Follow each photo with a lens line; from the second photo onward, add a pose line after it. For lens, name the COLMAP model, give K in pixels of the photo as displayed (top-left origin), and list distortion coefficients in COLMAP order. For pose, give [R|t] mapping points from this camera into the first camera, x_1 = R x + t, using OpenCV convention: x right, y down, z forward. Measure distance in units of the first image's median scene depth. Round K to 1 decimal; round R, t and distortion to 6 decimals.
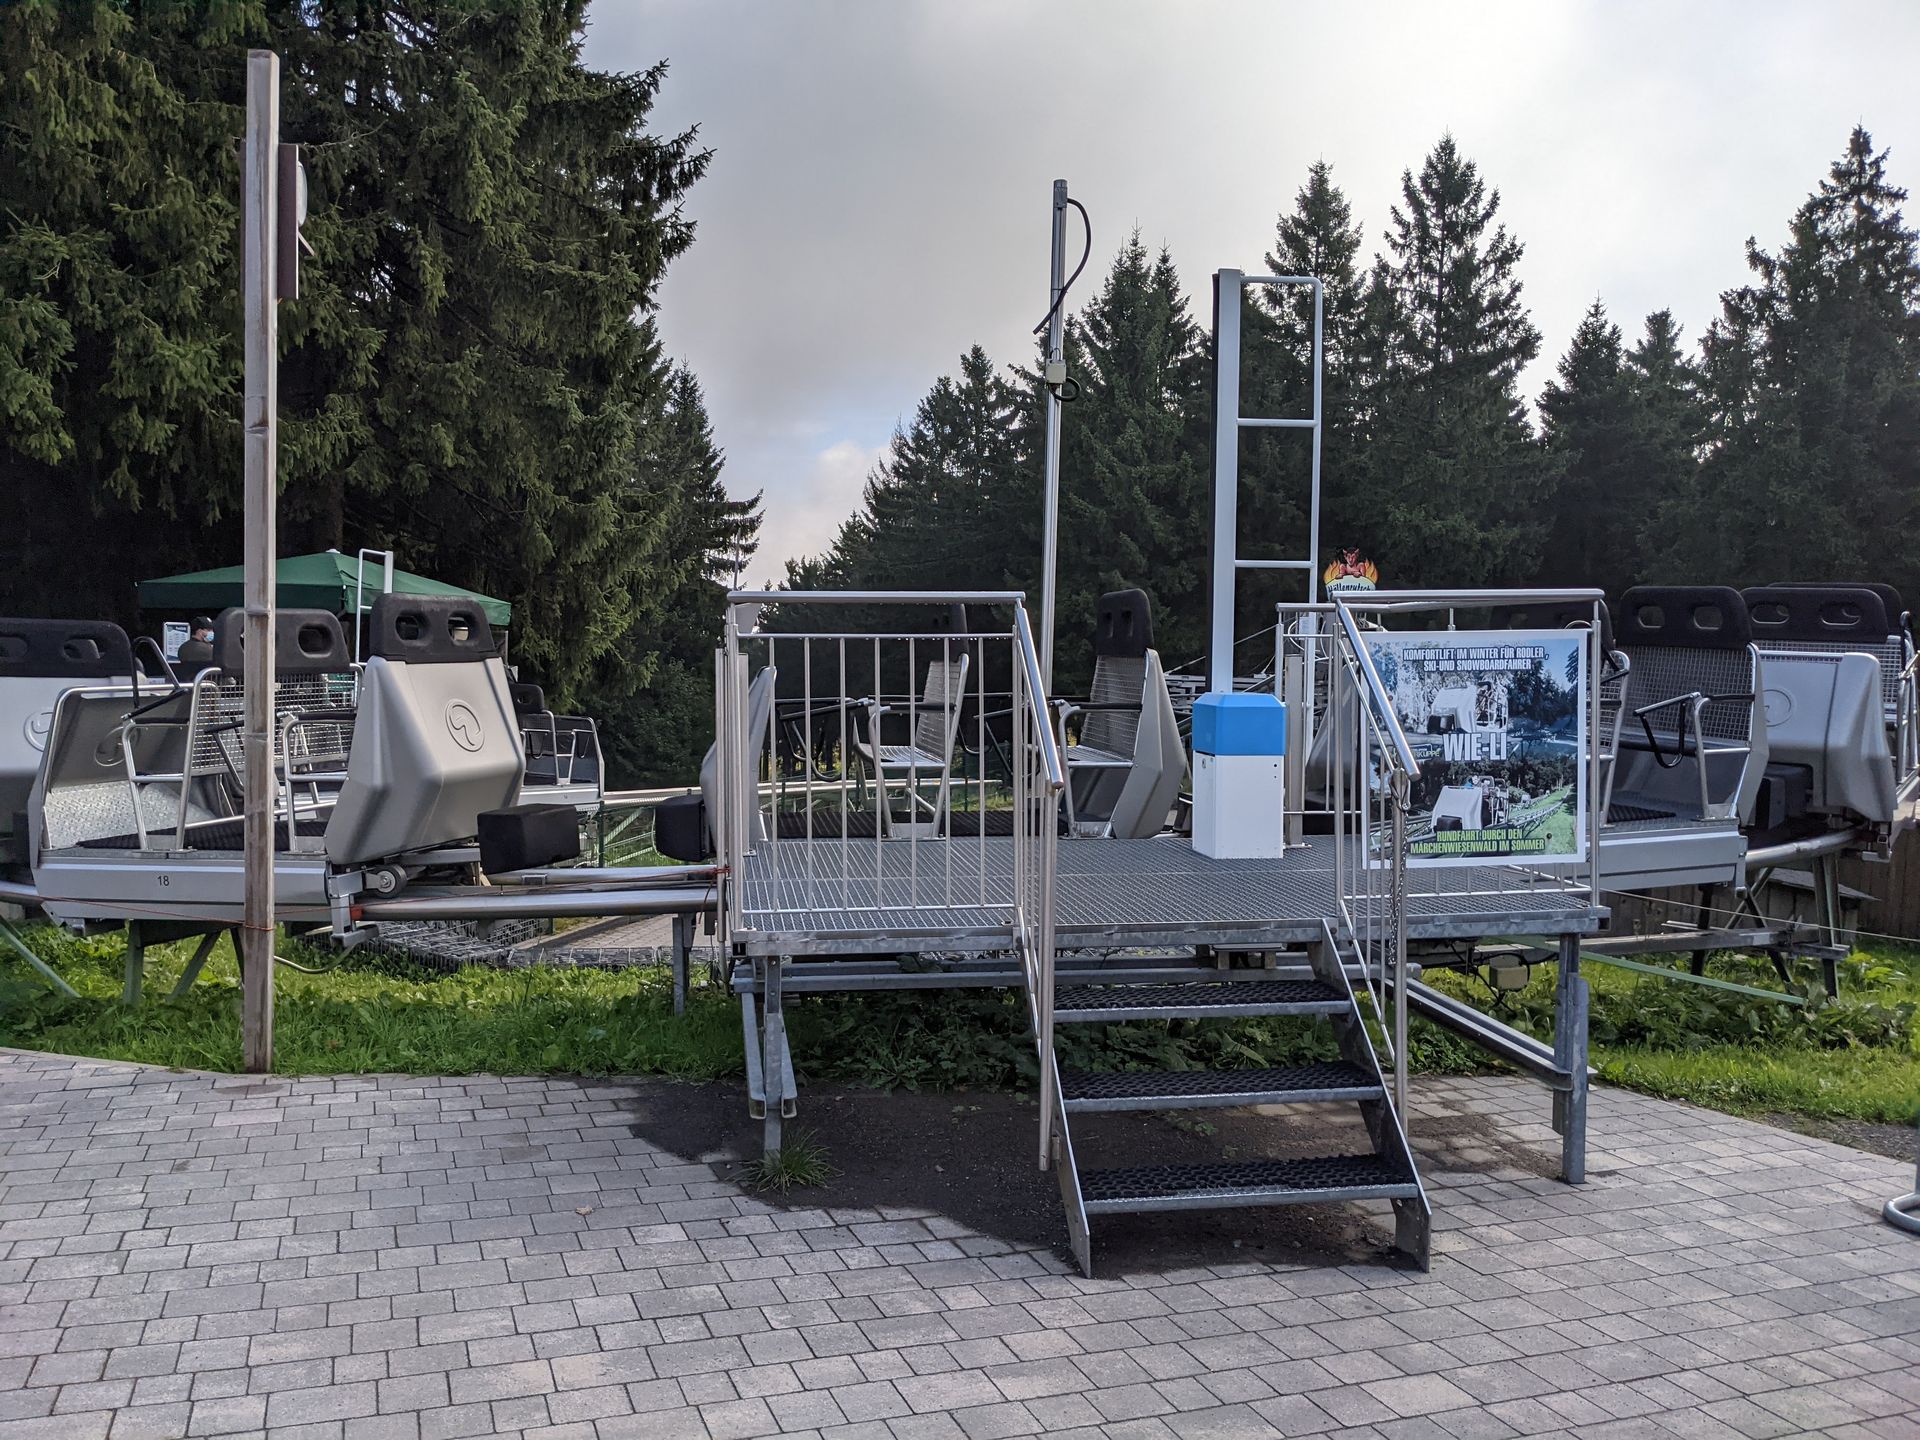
lens RADIAL K [[1467.9, 0, 1030.6], [0, 1467.9, 711.8], [0, 0, 1]] dist [0.025115, -0.046765]
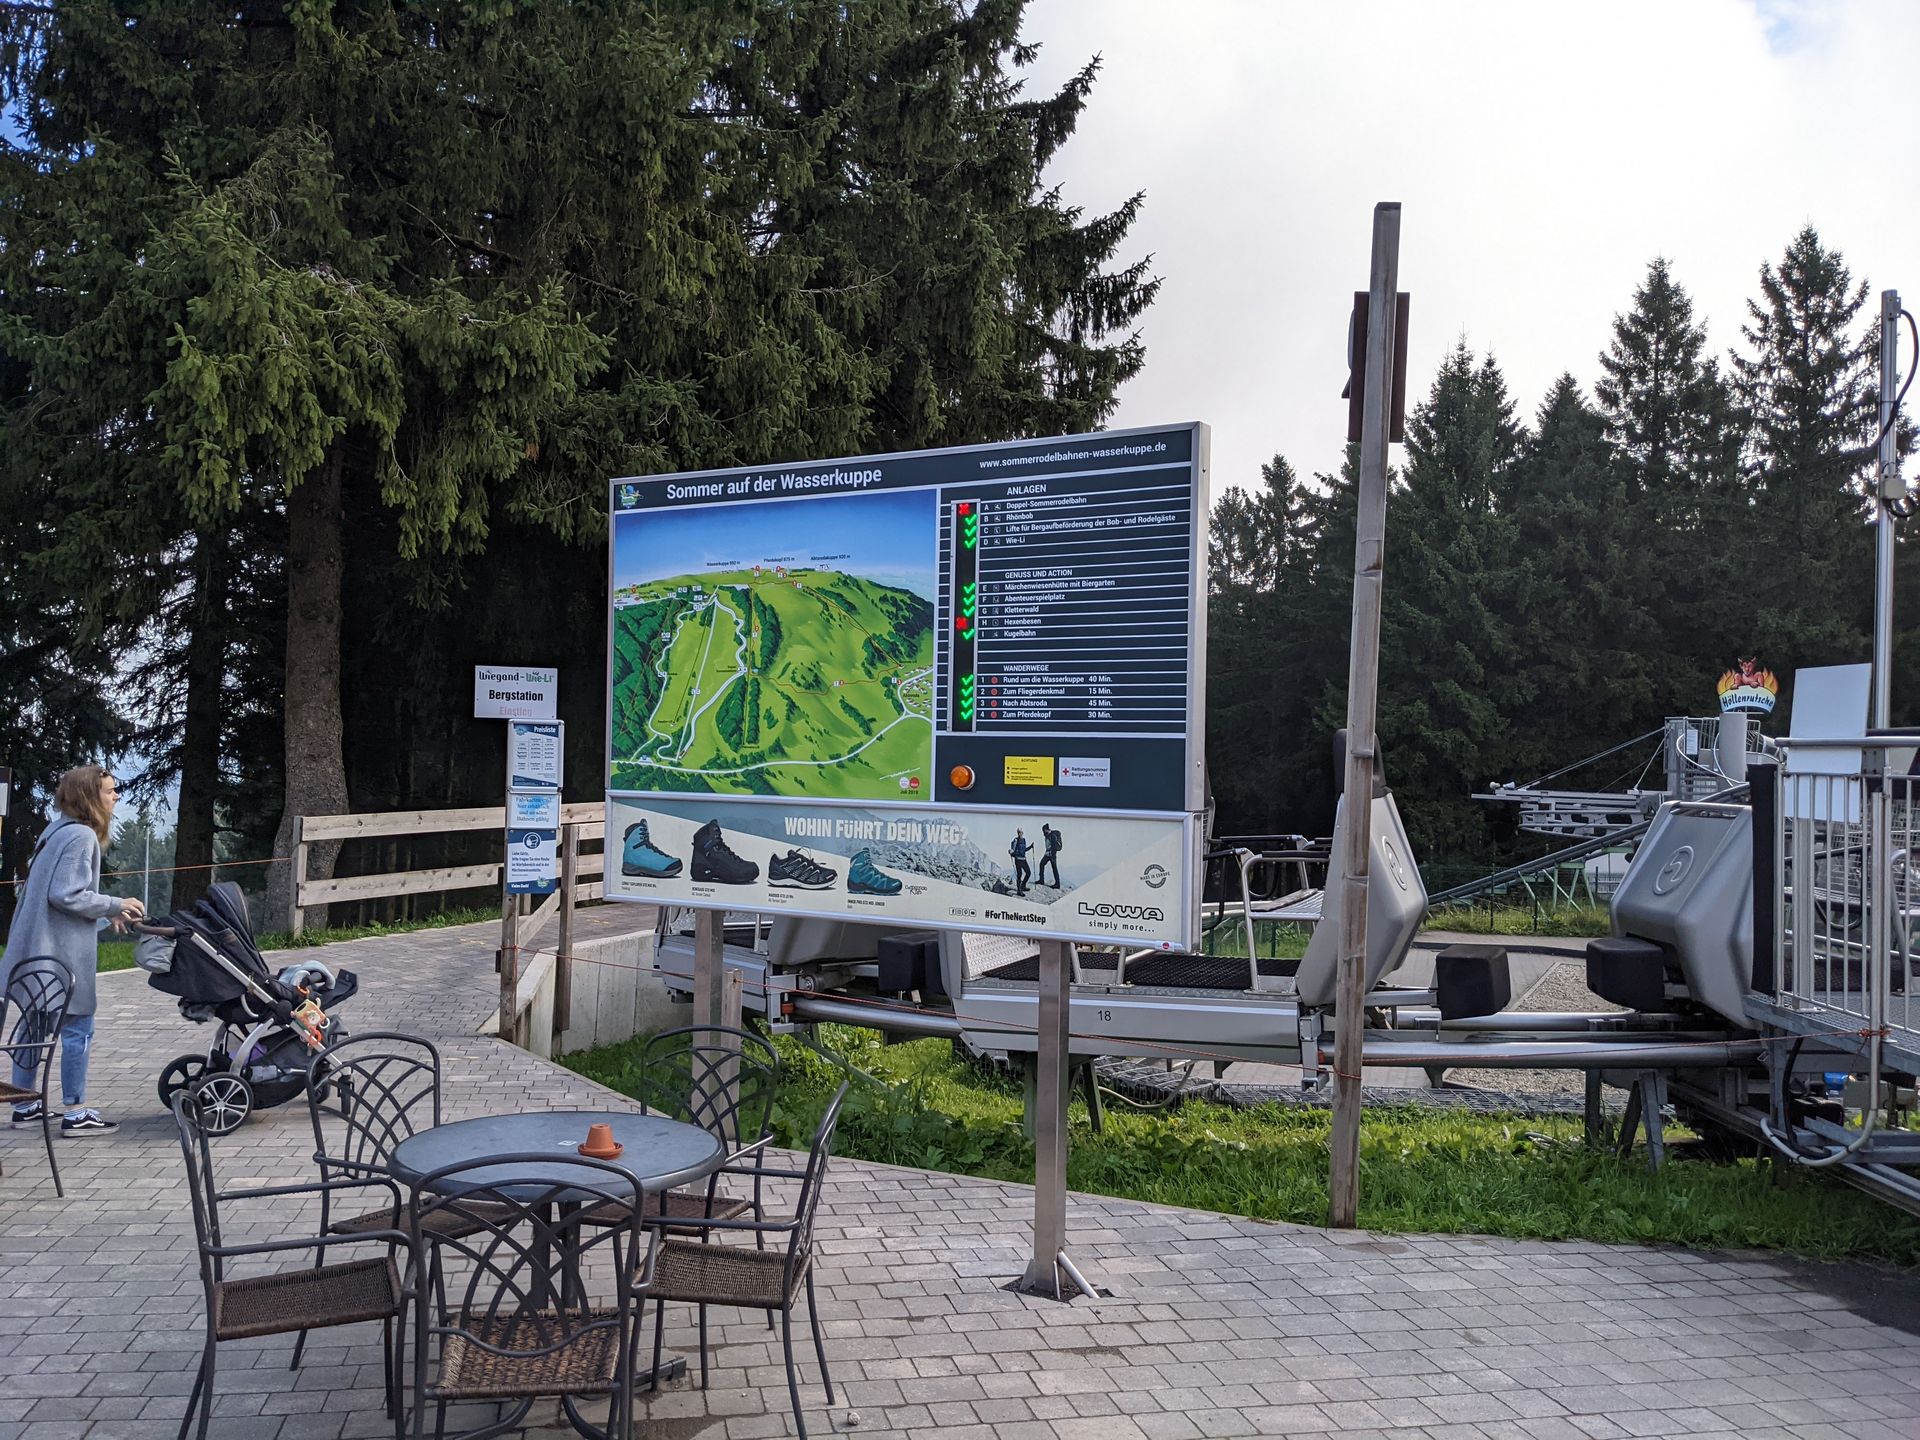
lens RADIAL K [[1467.9, 0, 954.0], [0, 1467.9, 725.4], [0, 0, 1]] dist [0.025115, -0.046765]
pose [[0.988033, -0.000219, -0.154241, -0.116633], [-0.009198, 0.998136, -0.060339, -0.004924], [0.153967, 0.061035, 0.986189, -0.005254]]
